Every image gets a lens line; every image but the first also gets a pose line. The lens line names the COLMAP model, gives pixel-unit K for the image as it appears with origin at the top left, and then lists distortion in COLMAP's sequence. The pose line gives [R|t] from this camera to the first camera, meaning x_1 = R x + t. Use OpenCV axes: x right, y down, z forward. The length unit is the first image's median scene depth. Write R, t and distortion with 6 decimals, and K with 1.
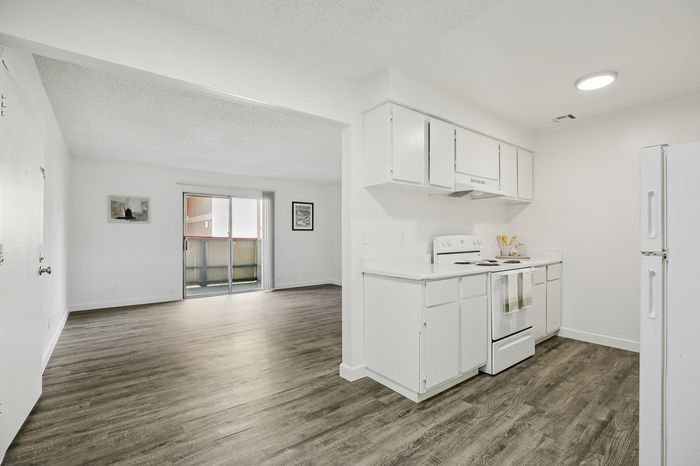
lens RADIAL K [[319.6, 0, 353.5], [0, 319.6, 235.0], [0, 0, 1]] dist [-0.021916, 0.000621]
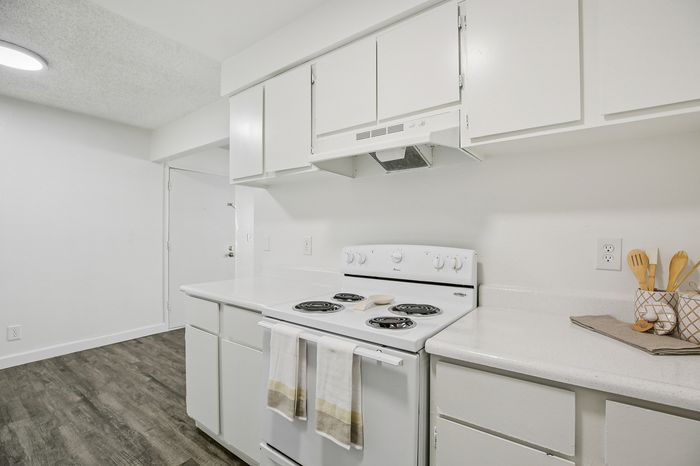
lens RADIAL K [[321.3, 0, 347.0], [0, 321.3, 233.8], [0, 0, 1]] dist [-0.005489, -0.000574]
pose [[0.247385, 0.003899, -0.968909, 0.518083], [0.008257, 0.999947, 0.006132, -0.012925], [0.968882, -0.009517, 0.247339, 0.514252]]
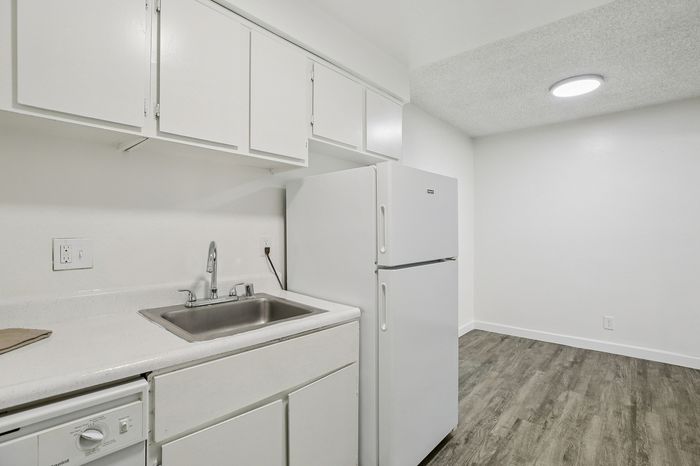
lens RADIAL K [[321.3, 0, 347.5], [0, 321.3, 234.7], [0, 0, 1]] dist [-0.005489, -0.000574]
pose [[-0.986059, 0.002795, -0.166374, 0.441978], [0.004580, 0.999936, -0.010345, -0.011142], [0.166334, -0.010962, -0.986009, 0.631779]]
